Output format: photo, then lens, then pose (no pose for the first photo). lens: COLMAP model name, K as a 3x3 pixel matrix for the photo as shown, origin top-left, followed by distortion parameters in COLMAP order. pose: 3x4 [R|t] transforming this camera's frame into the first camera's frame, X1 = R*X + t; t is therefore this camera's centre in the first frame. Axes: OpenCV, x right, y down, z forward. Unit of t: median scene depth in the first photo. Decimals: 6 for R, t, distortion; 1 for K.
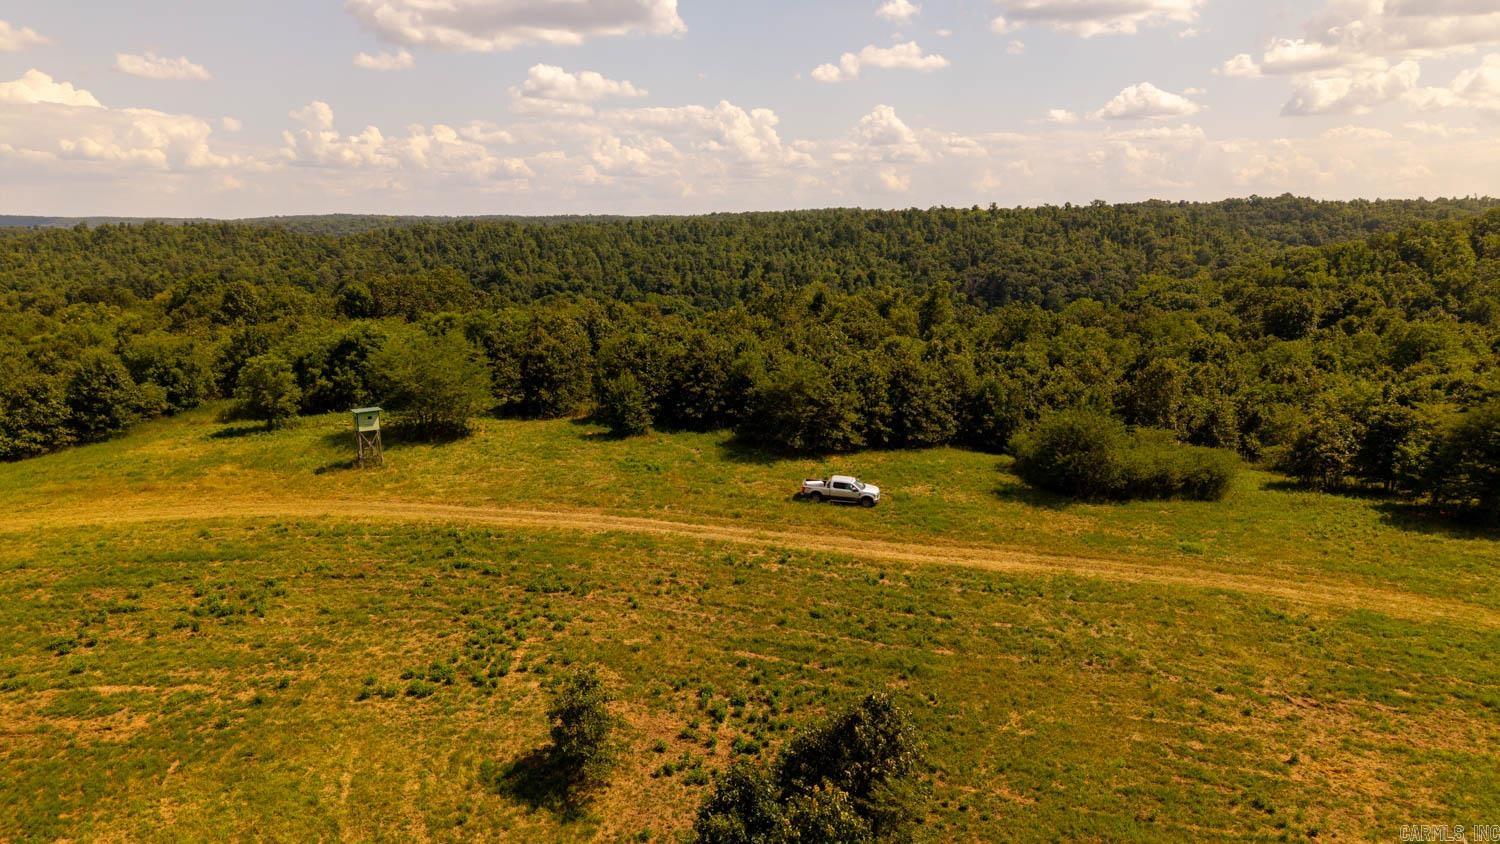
lens RADIAL K [[1039.7, 0, 767.4], [0, 1039.7, 422.1], [0, 0, 1]] dist [0.043044, -0.045461]
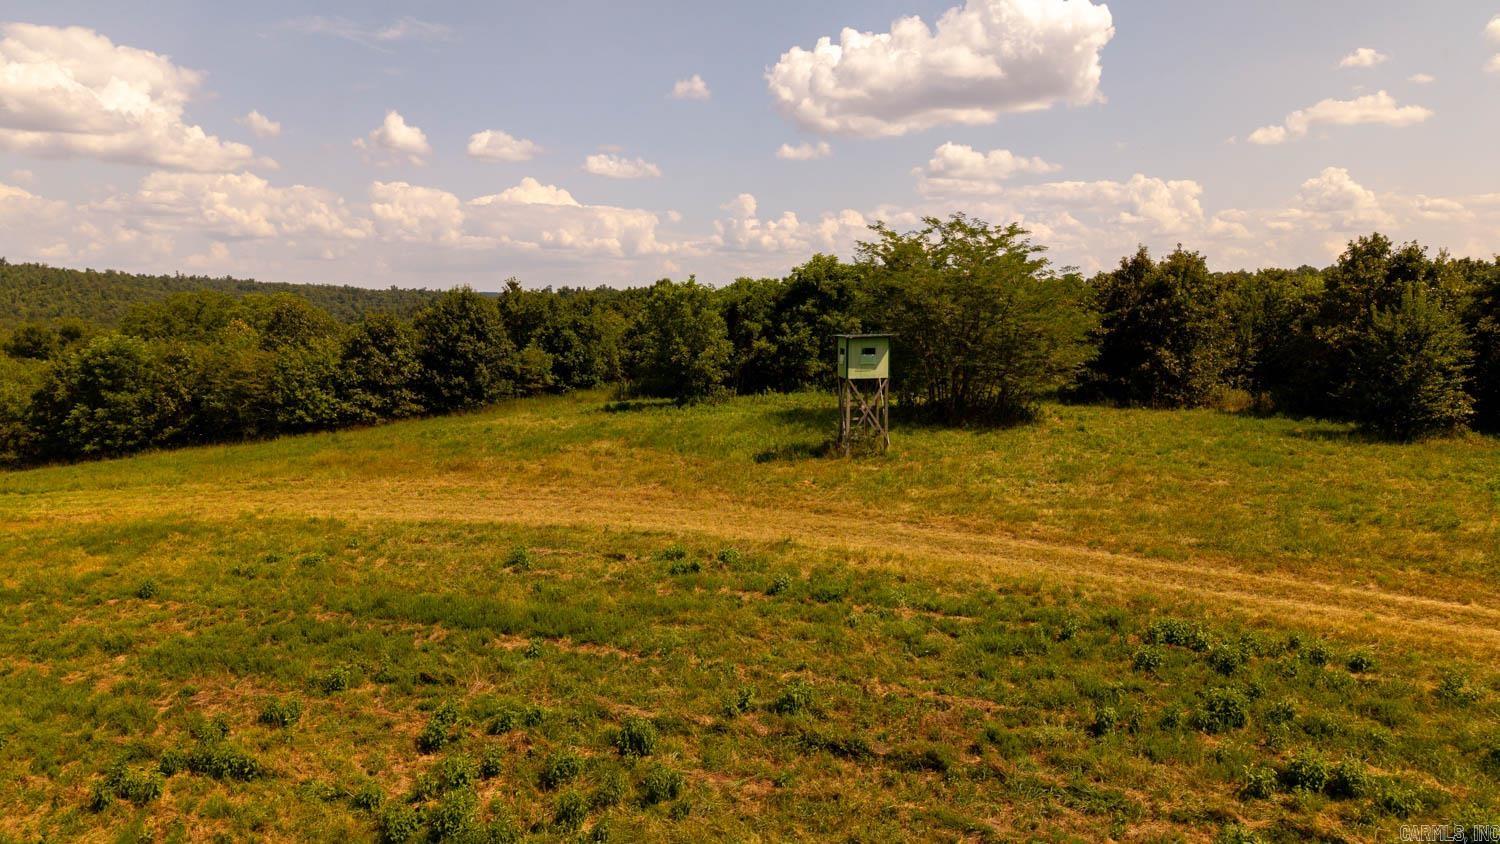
lens RADIAL K [[1039.7, 0, 767.4], [0, 1039.7, 422.1], [0, 0, 1]] dist [0.043044, -0.045461]
pose [[0.932272, 0.047696, -0.358600, -0.211730], [-0.074316, 0.995379, -0.060812, 0.049705], [0.354043, 0.083343, 0.931508, 0.457422]]
